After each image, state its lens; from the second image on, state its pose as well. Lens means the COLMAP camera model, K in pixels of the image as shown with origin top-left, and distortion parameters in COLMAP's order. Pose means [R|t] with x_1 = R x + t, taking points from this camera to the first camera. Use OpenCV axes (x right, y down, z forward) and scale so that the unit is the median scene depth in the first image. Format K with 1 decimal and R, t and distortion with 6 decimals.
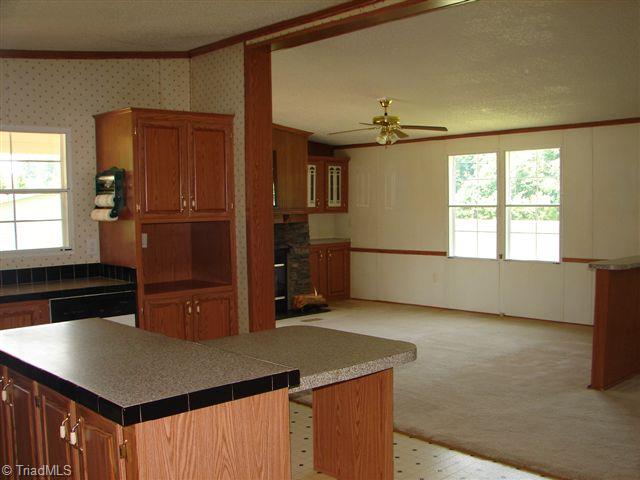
lens RADIAL K [[698.8, 0, 325.7], [0, 698.8, 240.4], [0, 0, 1]] dist [-0.132542, 0.000000]
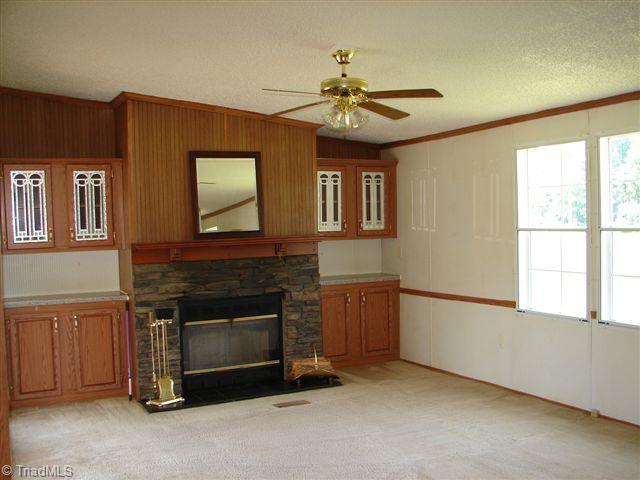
lens RADIAL K [[698.8, 0, 329.5], [0, 698.8, 259.4], [0, 0, 1]] dist [-0.132542, 0.000000]
pose [[0.960903, 0.003357, -0.276866, 0.302631], [-0.001225, 0.999968, 0.007872, -0.044157], [0.276883, -0.007225, 0.960876, 0.572766]]
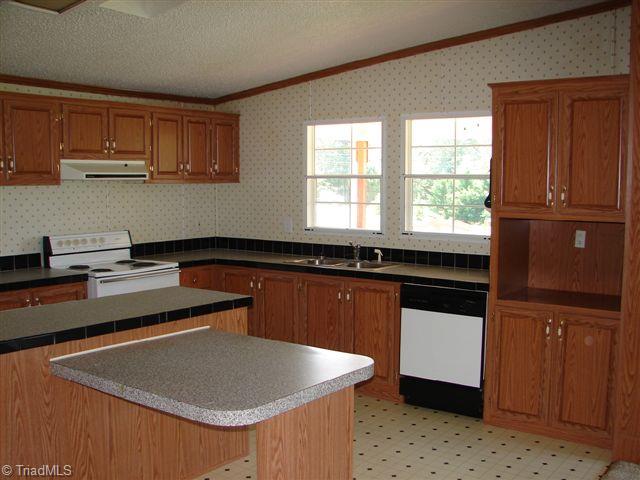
lens RADIAL K [[698.8, 0, 333.3], [0, 698.8, 246.2], [0, 0, 1]] dist [-0.132542, 0.000000]
pose [[0.208370, 0.108971, -0.971961, 0.479760], [-0.067231, 0.993019, 0.096919, -0.051938], [0.975737, 0.045151, 0.214241, 0.550776]]
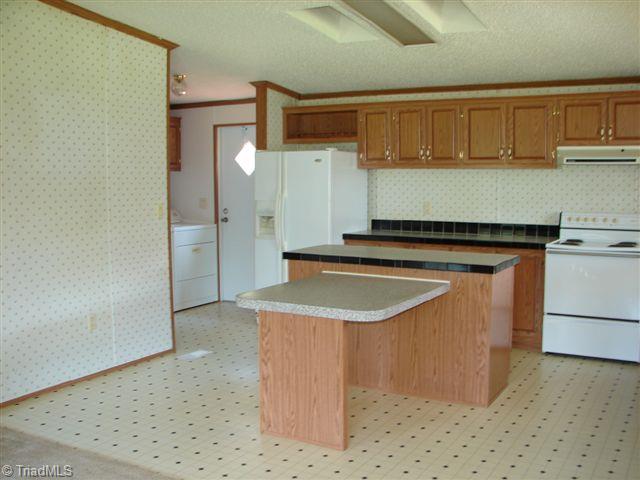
lens RADIAL K [[698.8, 0, 334.7], [0, 698.8, 235.3], [0, 0, 1]] dist [-0.132542, 0.000000]
pose [[-0.942626, 0.047978, -0.330386, 0.209995], [-0.003248, 0.988255, 0.152780, -0.080016], [0.333836, 0.145087, -0.931399, 1.278120]]
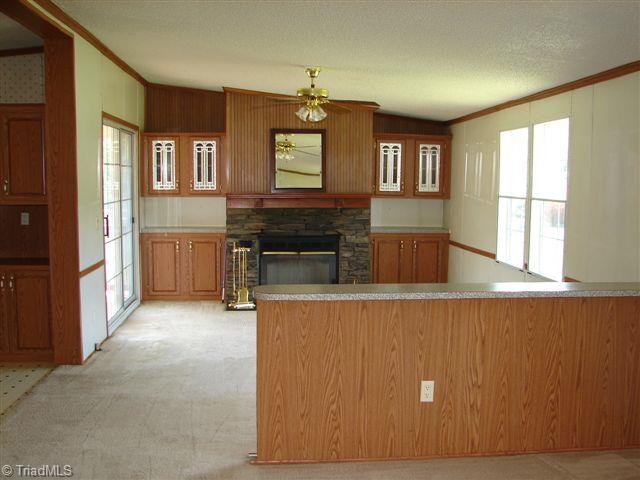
lens RADIAL K [[698.8, 0, 333.9], [0, 698.8, 249.8], [0, 0, 1]] dist [-0.132542, 0.000000]
pose [[0.797805, 0.083783, -0.597066, 0.813675], [-0.053739, 0.996238, 0.067990, -0.052682], [0.600516, -0.022157, 0.799305, 0.428966]]
